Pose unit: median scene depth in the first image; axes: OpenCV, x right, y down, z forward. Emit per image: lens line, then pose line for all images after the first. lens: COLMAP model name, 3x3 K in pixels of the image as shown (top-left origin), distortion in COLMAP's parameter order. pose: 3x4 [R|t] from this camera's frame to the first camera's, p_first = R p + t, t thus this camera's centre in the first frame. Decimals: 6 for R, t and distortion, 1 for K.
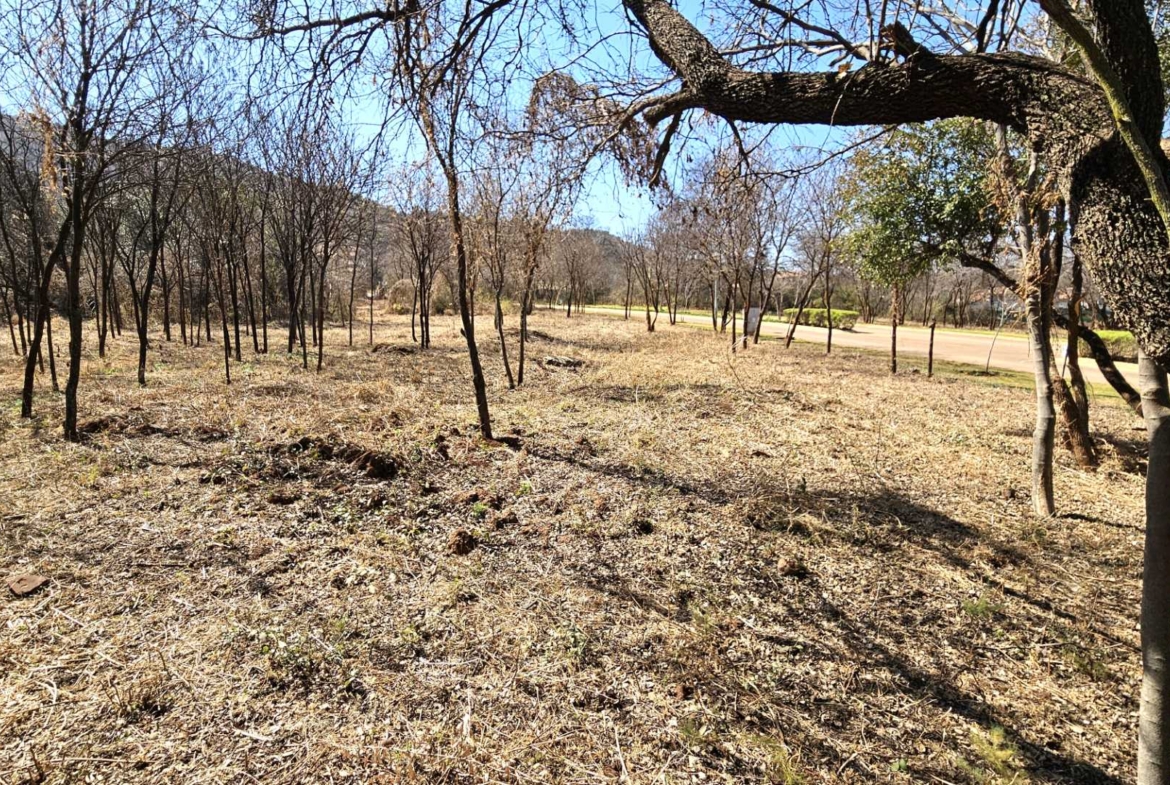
lens RADIAL K [[579.2, 0, 572.9], [0, 579.2, 389.2], [0, 0, 1]] dist [-0.002020, 0.001368]
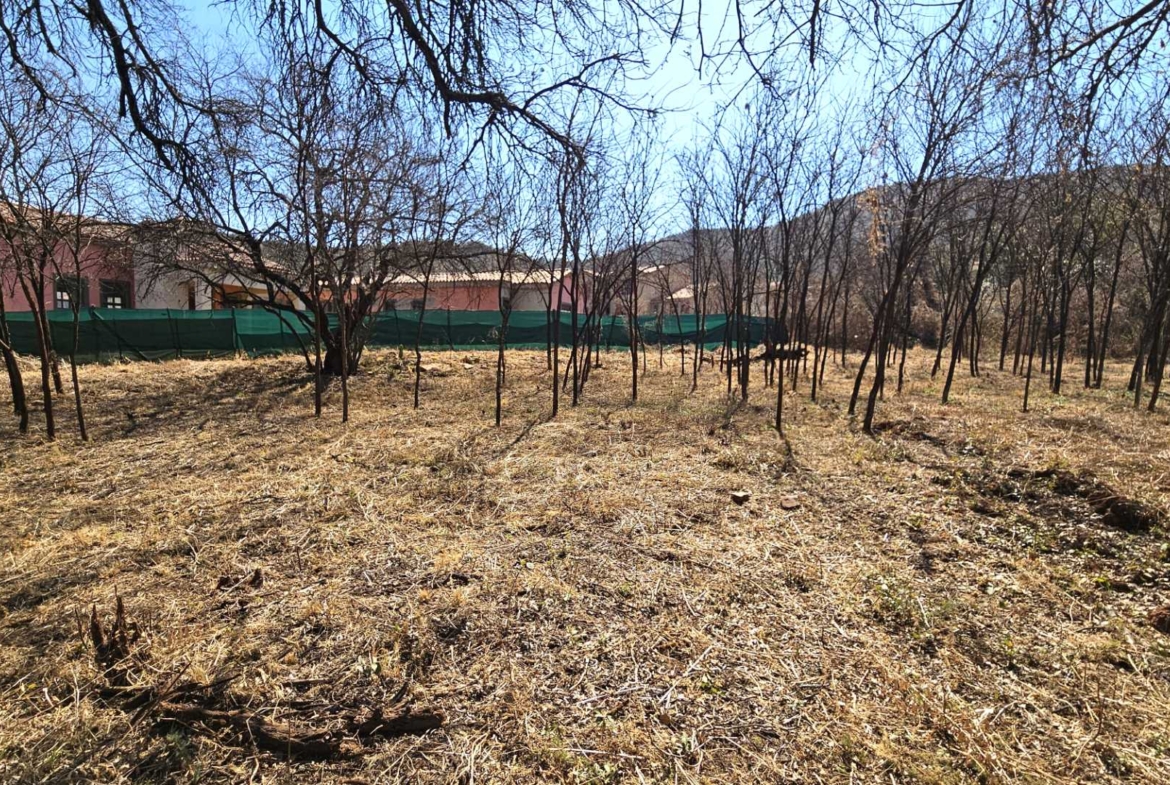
lens RADIAL K [[579.2, 0, 572.9], [0, 579.2, 389.2], [0, 0, 1]] dist [-0.002020, 0.001368]
pose [[0.280515, 0.087035, -0.955895, 0.320913], [-0.140641, 0.988859, 0.048765, 0.030717], [0.949490, 0.120759, 0.289631, -0.046086]]
